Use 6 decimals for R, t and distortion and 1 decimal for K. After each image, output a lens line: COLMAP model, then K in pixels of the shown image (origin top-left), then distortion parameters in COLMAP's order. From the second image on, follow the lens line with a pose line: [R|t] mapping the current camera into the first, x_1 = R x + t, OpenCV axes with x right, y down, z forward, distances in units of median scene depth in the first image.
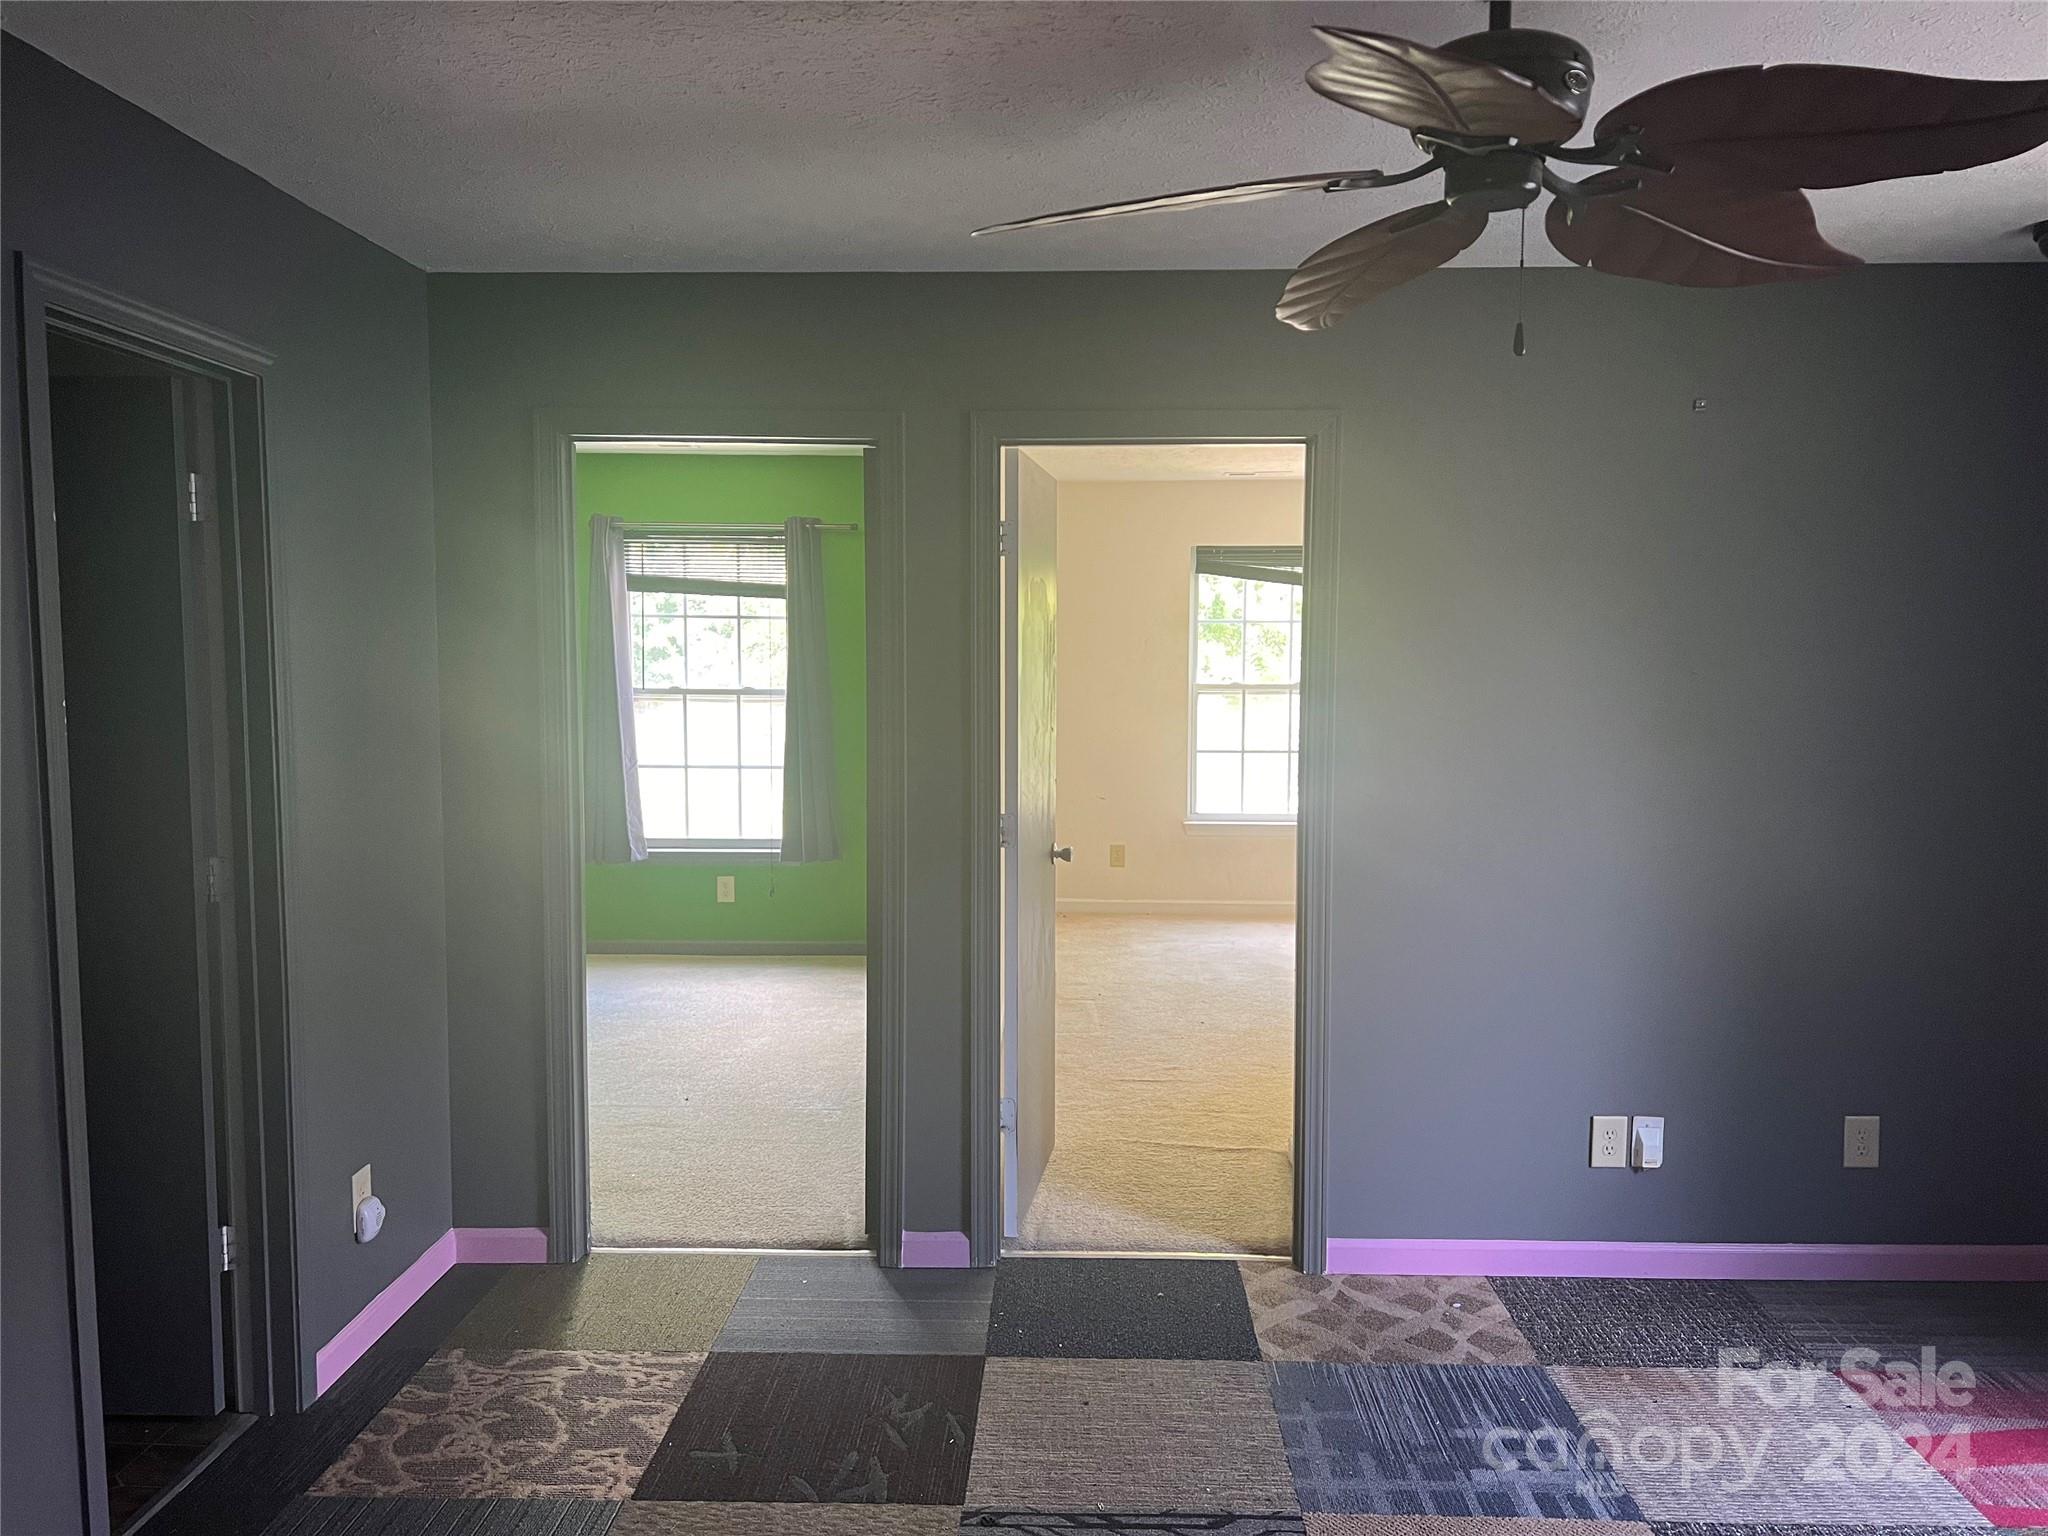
lens RADIAL K [[1528.3, 0, 1021.1], [0, 1528.3, 769.4], [0, 0, 1]] dist [0.037843, -0.004686]
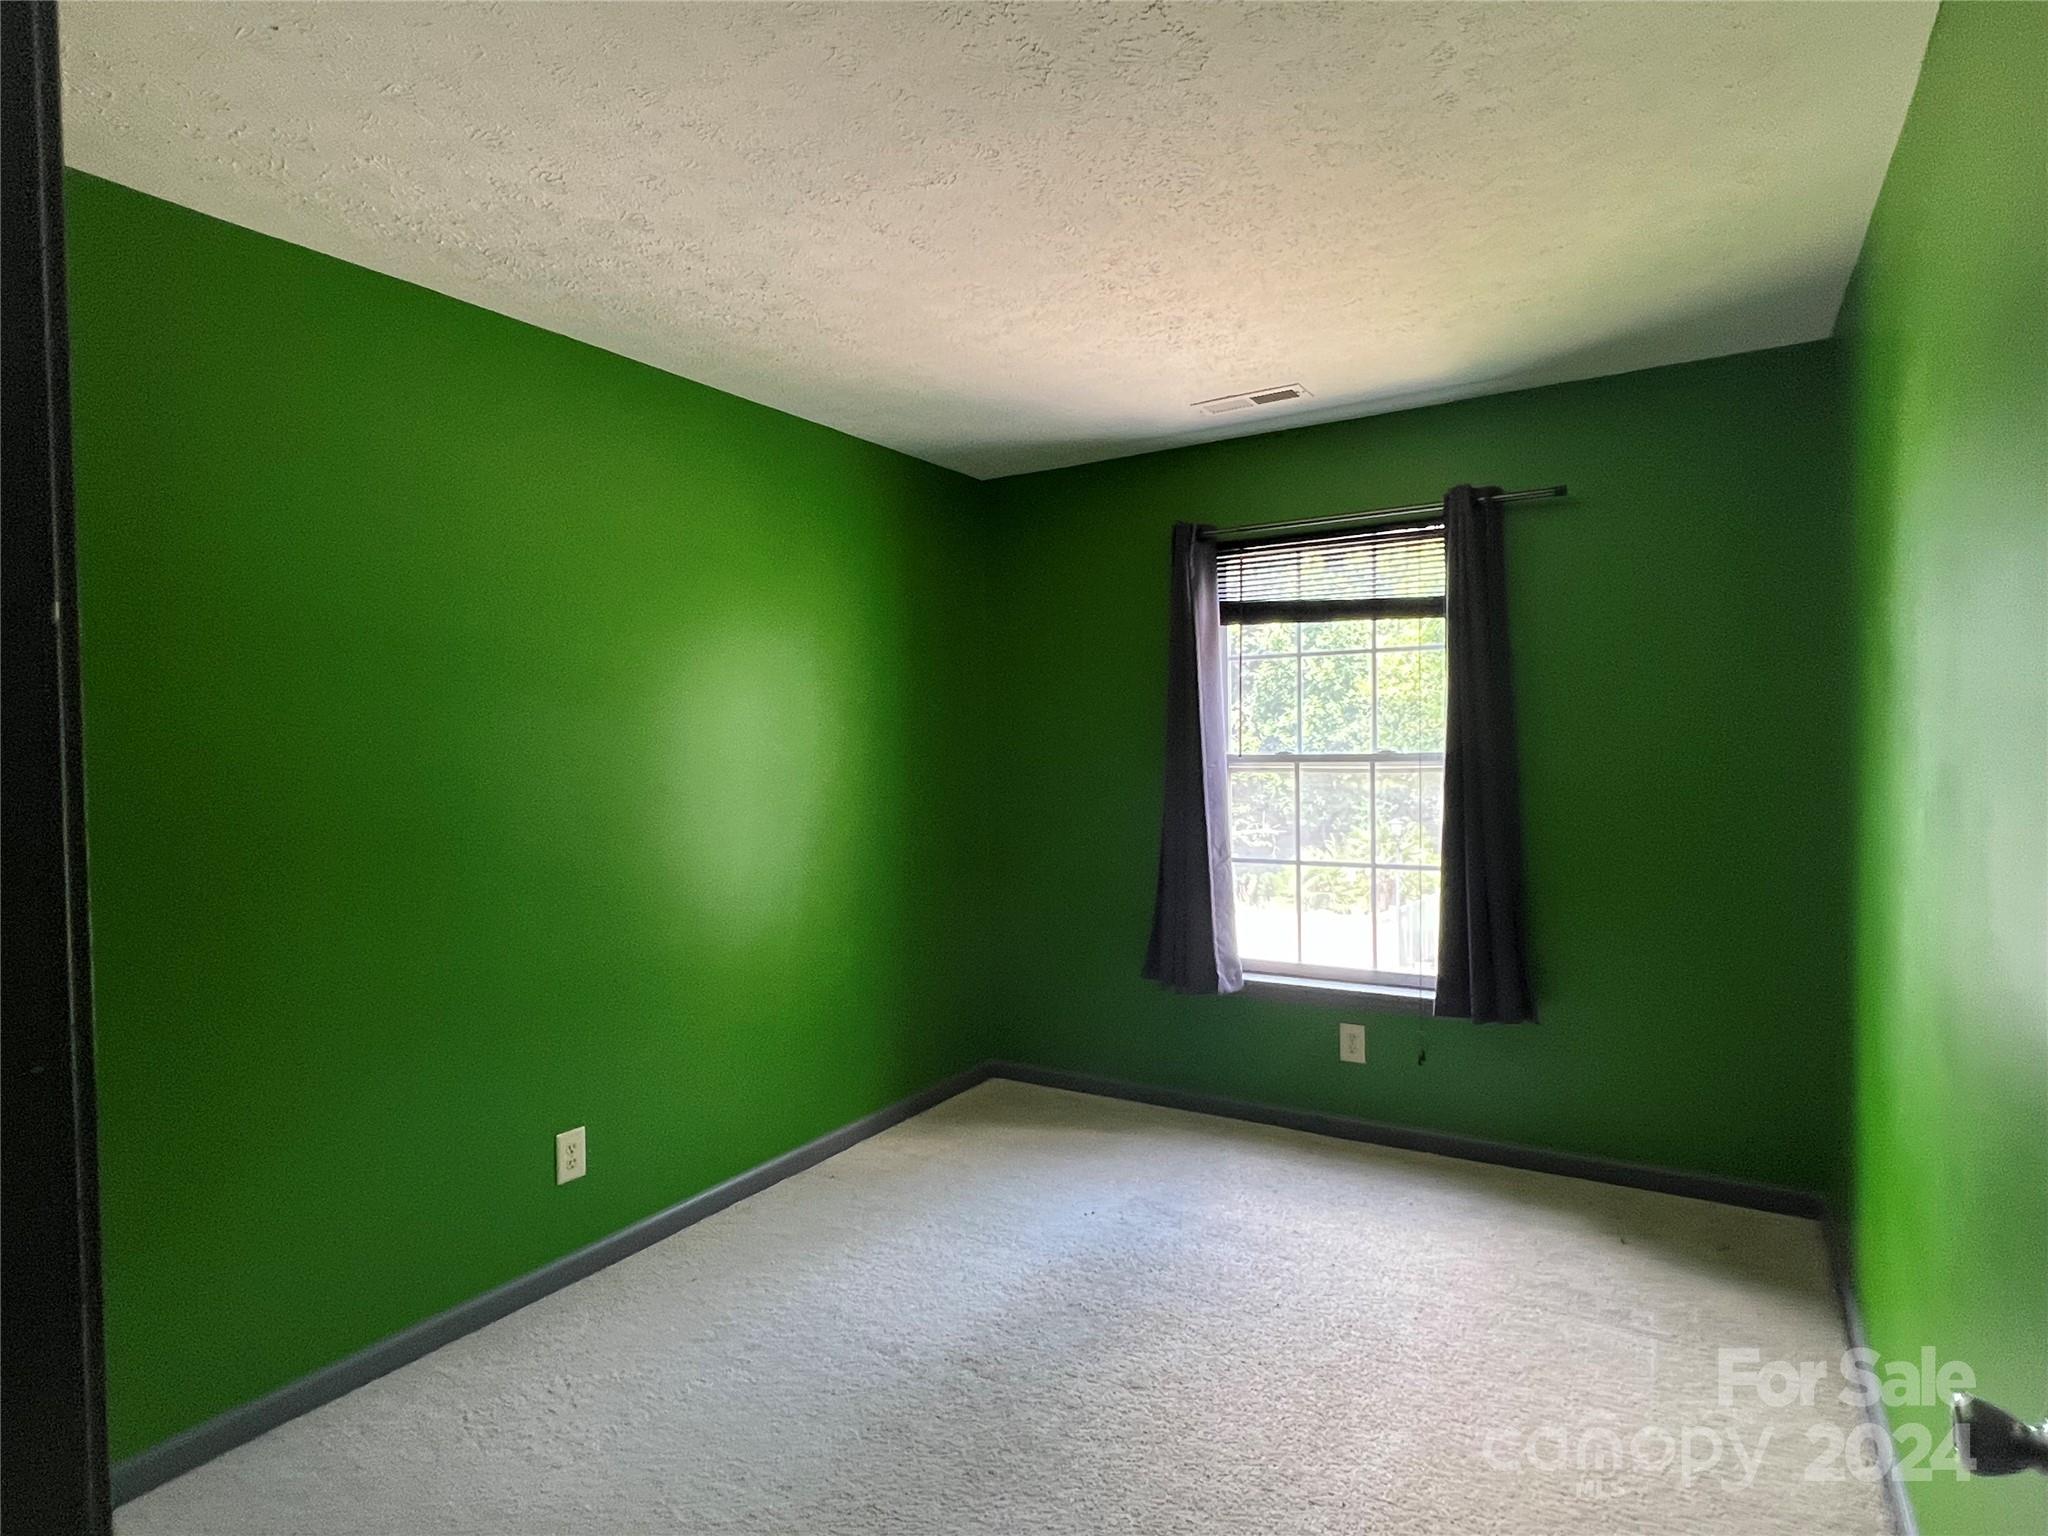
lens RADIAL K [[1104.0, 0, 1023.8], [0, 1104.0, 775.1], [0, 0, 1]] dist [-0.006106, -0.001865]
pose [[0.866473, -0.004142, -0.499207, -0.073291], [-0.024645, 0.998391, -0.051060, -0.013912], [0.498615, 0.056545, 0.864977, 0.495507]]
